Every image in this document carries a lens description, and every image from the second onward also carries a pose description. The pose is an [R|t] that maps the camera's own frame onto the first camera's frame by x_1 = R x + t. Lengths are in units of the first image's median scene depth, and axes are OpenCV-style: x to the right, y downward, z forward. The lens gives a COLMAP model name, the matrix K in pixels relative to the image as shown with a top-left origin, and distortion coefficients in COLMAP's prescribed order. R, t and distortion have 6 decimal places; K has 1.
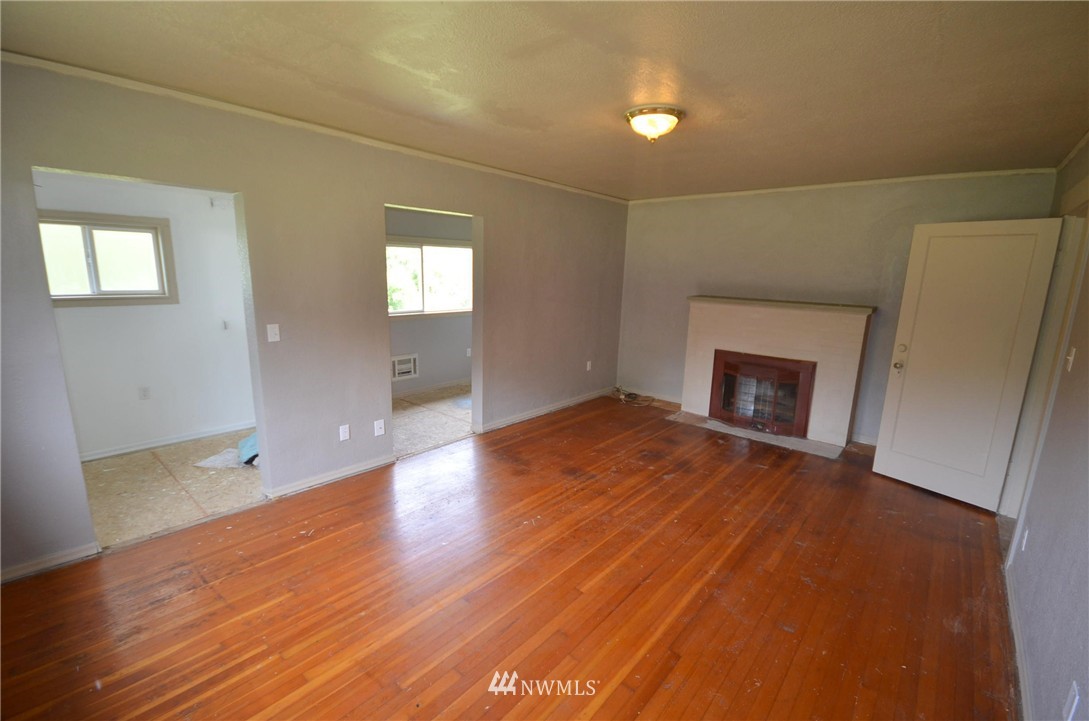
lens RADIAL K [[480.7, 0, 543.8], [0, 480.7, 359.9], [0, 0, 1]] dist [-0.005805, -0.000353]
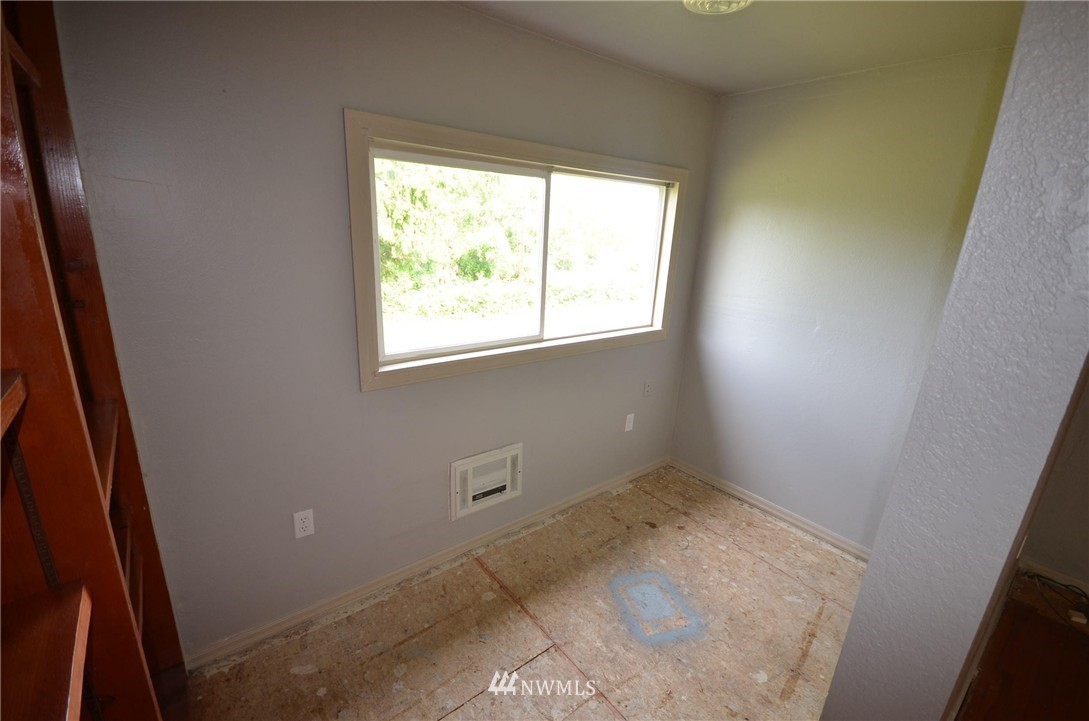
lens RADIAL K [[480.7, 0, 546.6], [0, 480.7, 360.3], [0, 0, 1]] dist [-0.005805, -0.000353]
pose [[0.983226, 0.069551, -0.168610, -0.183634], [-0.055445, 0.994666, 0.086981, -0.125138], [0.173760, -0.076173, 0.981838, 0.625874]]
